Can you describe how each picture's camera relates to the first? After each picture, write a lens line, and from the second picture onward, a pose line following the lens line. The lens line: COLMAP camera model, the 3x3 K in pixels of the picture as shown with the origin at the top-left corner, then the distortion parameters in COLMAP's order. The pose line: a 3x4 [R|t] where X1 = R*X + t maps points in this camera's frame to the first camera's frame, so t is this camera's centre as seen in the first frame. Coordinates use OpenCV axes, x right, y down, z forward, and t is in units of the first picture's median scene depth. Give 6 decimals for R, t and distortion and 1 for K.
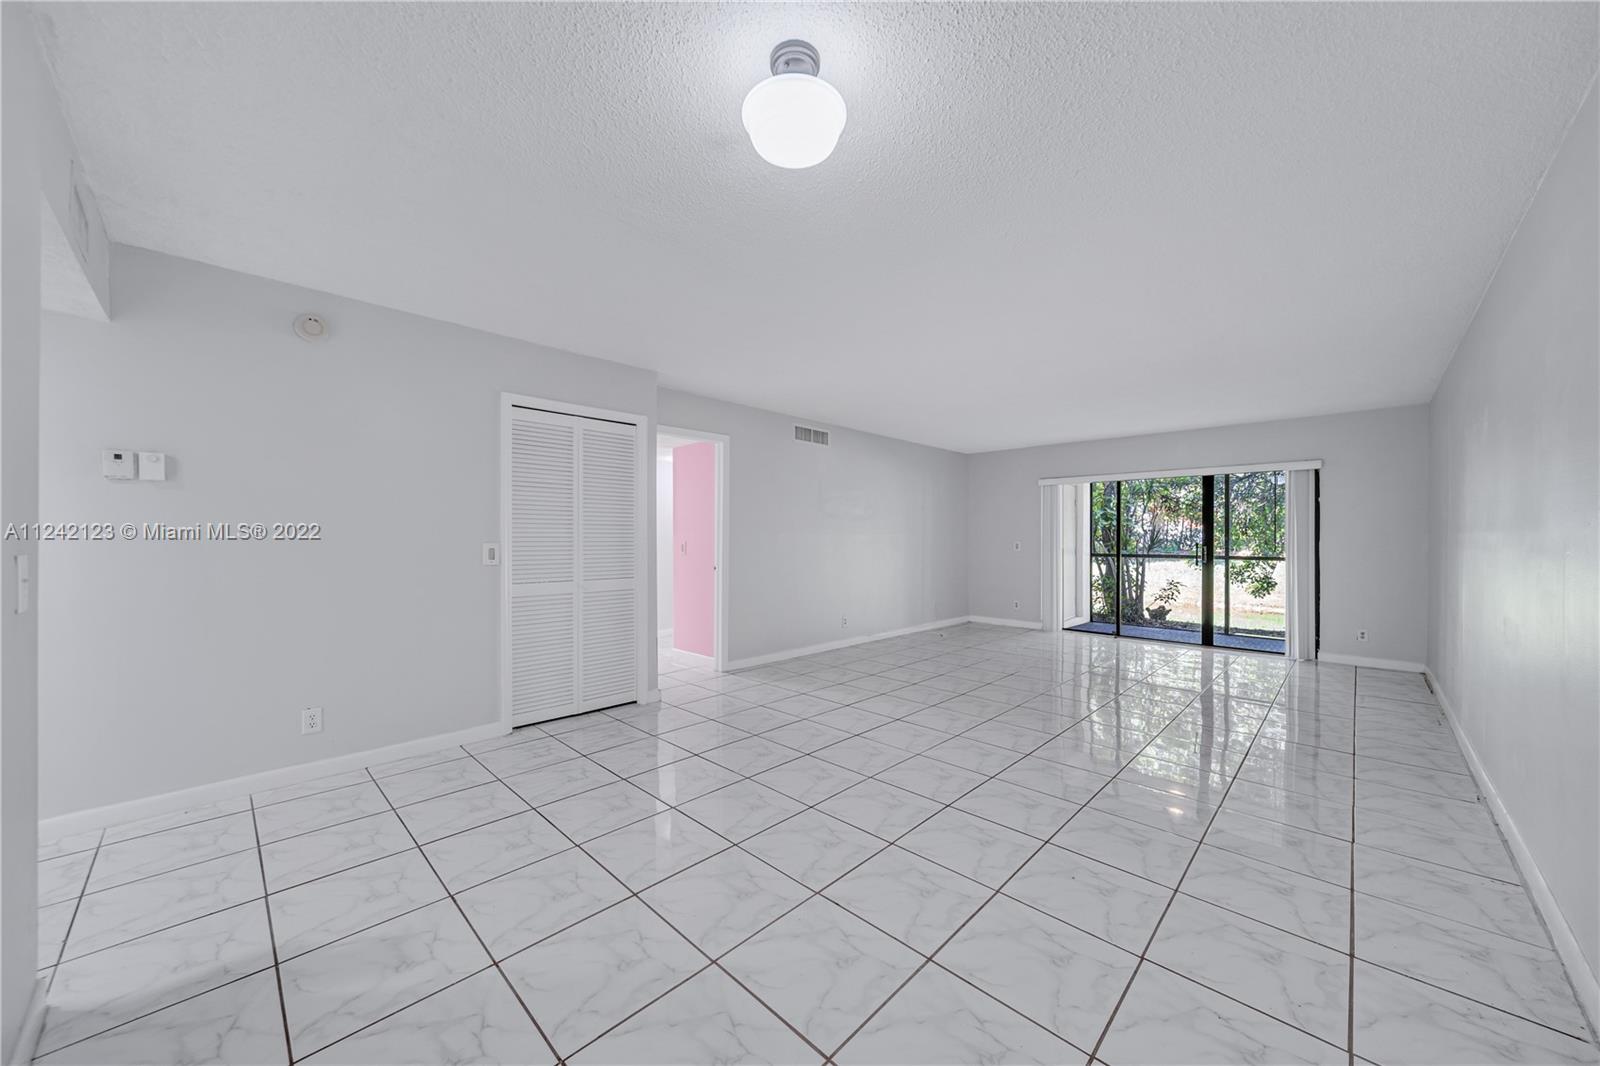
lens RADIAL K [[573.5, 0, 803.3], [0, 573.5, 552.8], [0, 0, 1]] dist [-0.000223, -0.001124]
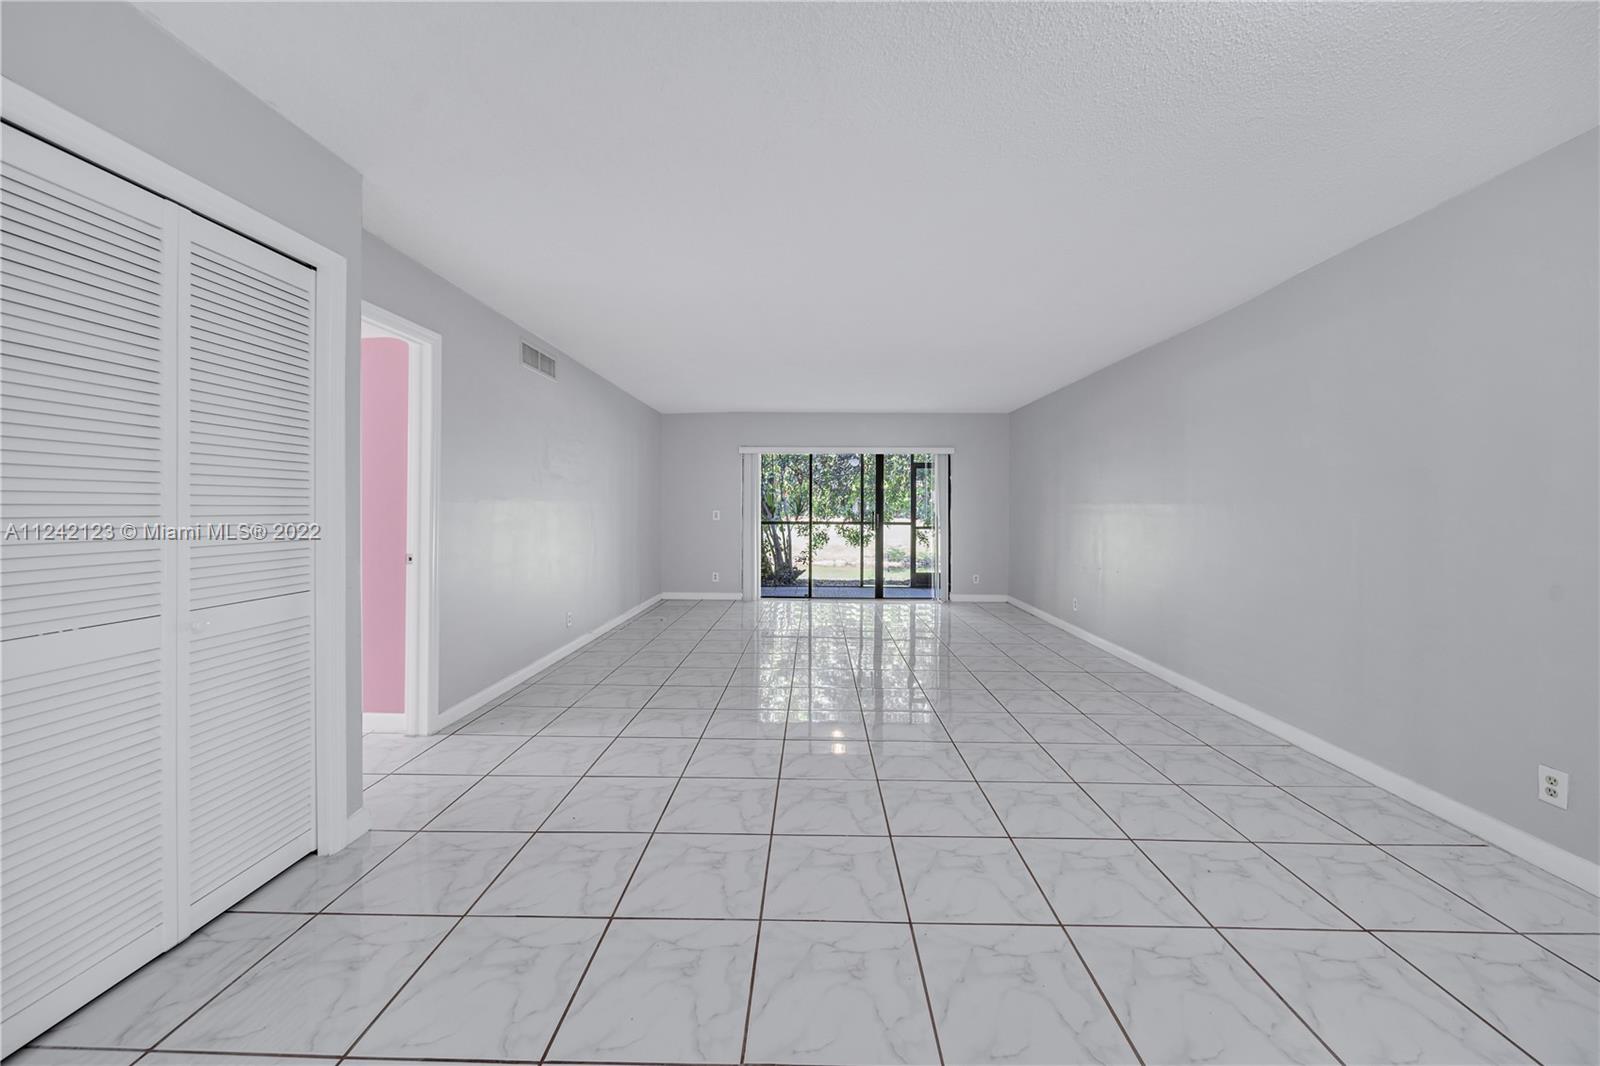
lens RADIAL K [[573.5, 0, 815.5], [0, 573.5, 527.3], [0, 0, 1]] dist [-0.000223, -0.001124]
pose [[0.719810, -0.024375, 0.693743, -0.224786], [0.017322, 0.999703, 0.017153, -0.007648], [-0.693955, -0.000329, 0.720018, 0.257915]]
